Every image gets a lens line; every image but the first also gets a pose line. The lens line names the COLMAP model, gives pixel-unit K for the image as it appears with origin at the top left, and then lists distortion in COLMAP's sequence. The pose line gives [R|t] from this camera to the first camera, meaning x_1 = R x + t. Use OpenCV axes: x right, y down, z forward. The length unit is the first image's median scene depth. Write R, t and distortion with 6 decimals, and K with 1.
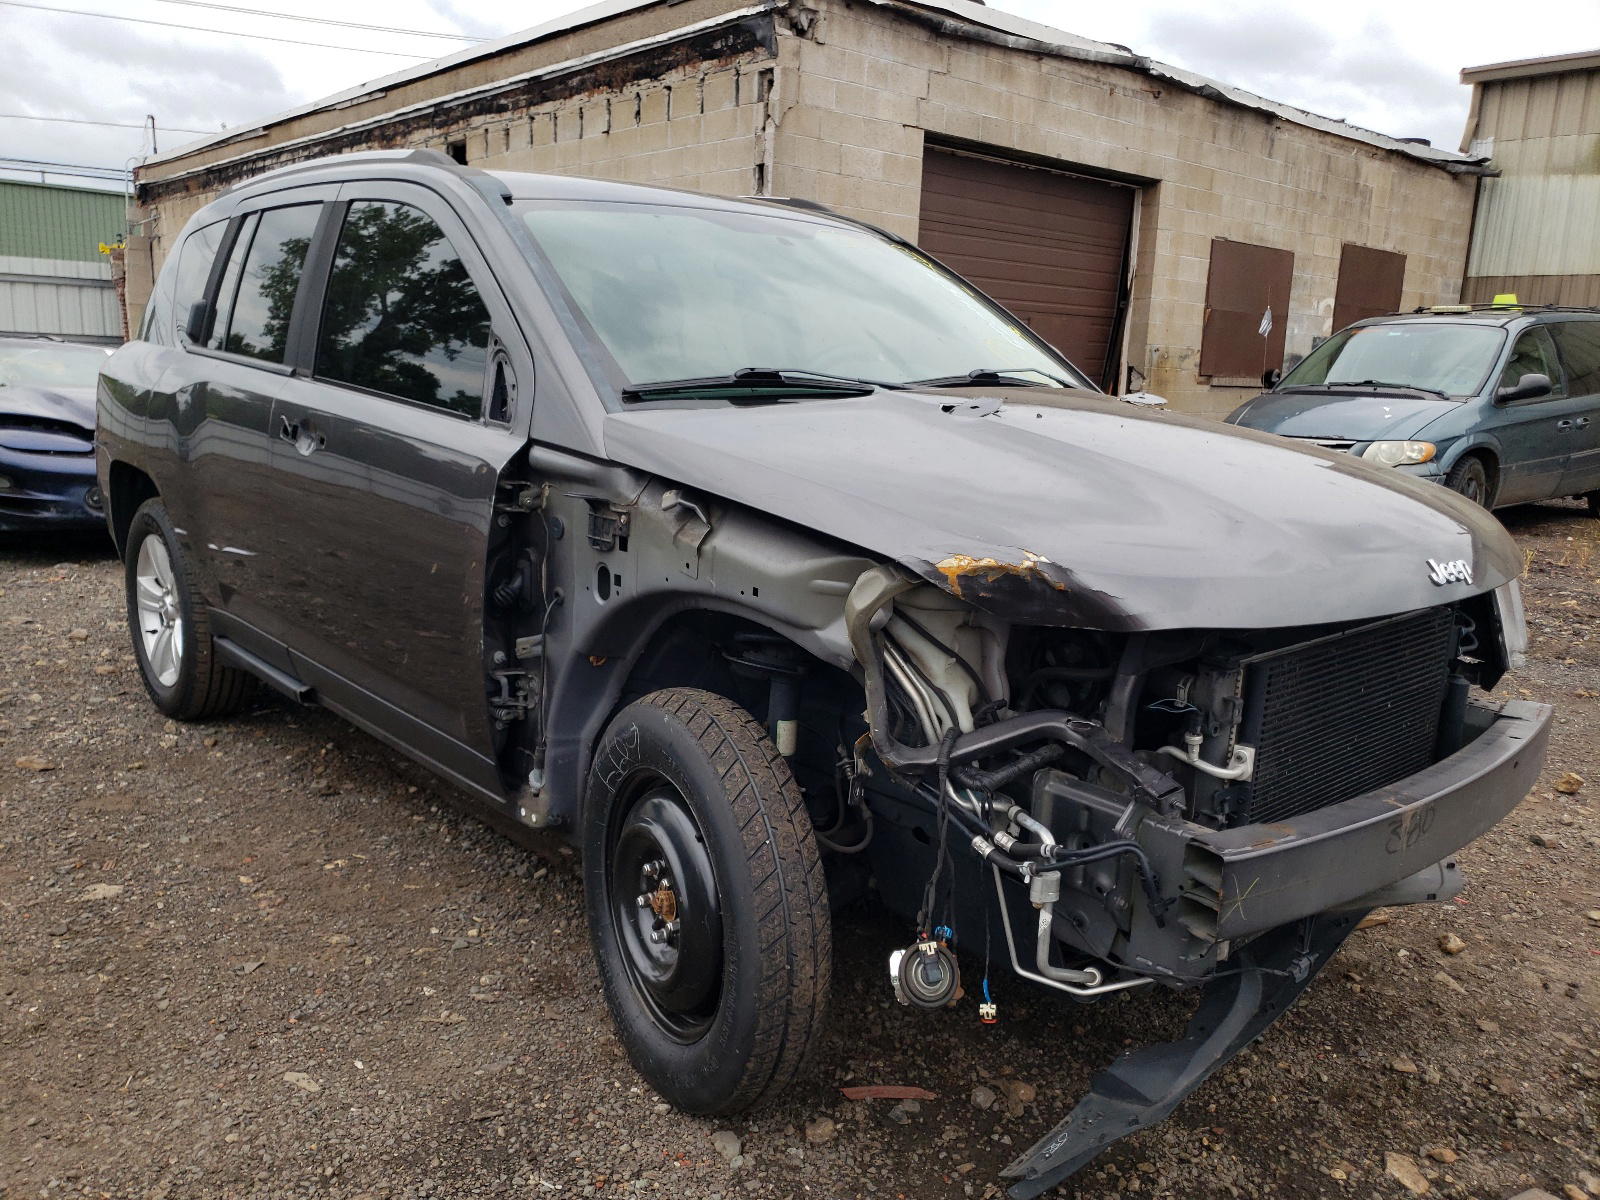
lens RADIAL K [[1214.7, 0, 802.9], [0, 1214.7, 608.6], [0, 0, 1]] dist [0.044426, -0.053057]
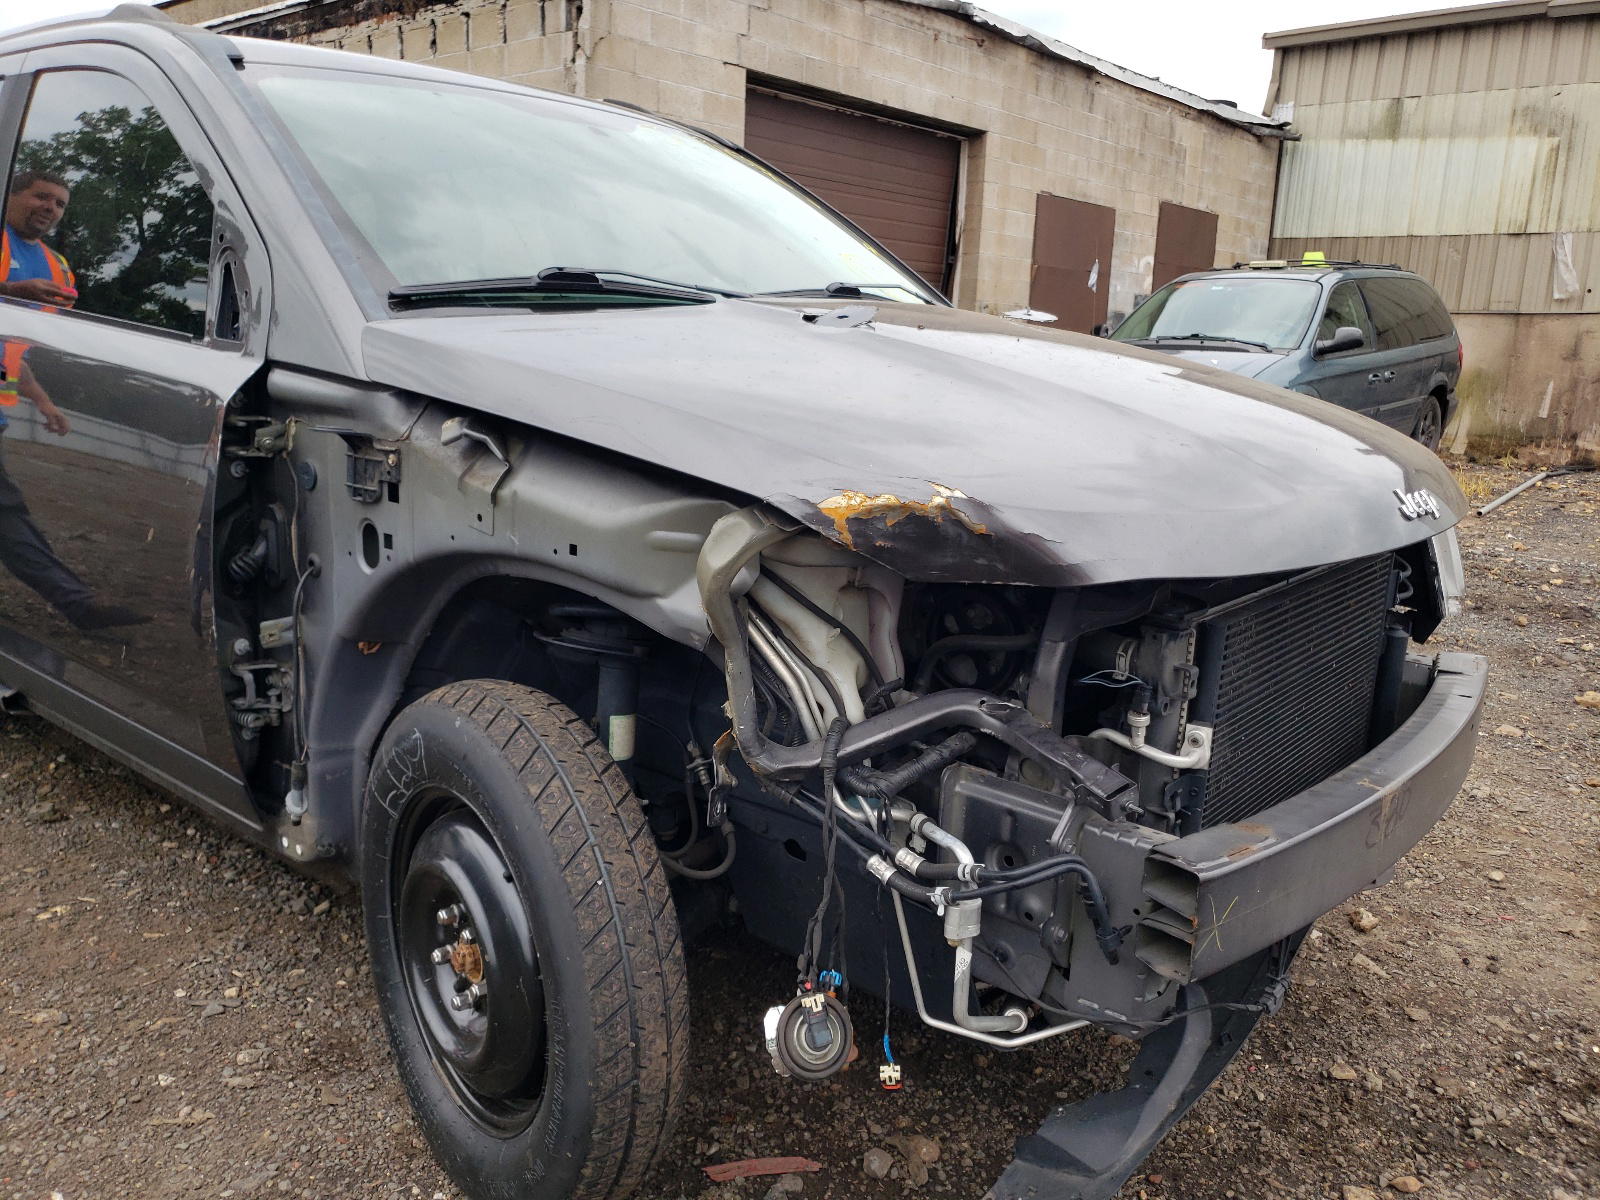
lens RADIAL K [[1214.7, 0, 802.9], [0, 1214.7, 608.6], [0, 0, 1]] dist [0.044426, -0.053057]
pose [[0.990068, -0.033014, 0.136658, -0.002016], [0.029475, 0.999178, 0.027839, 0.004765], [-0.137465, -0.023535, 0.990227, 0.195713]]
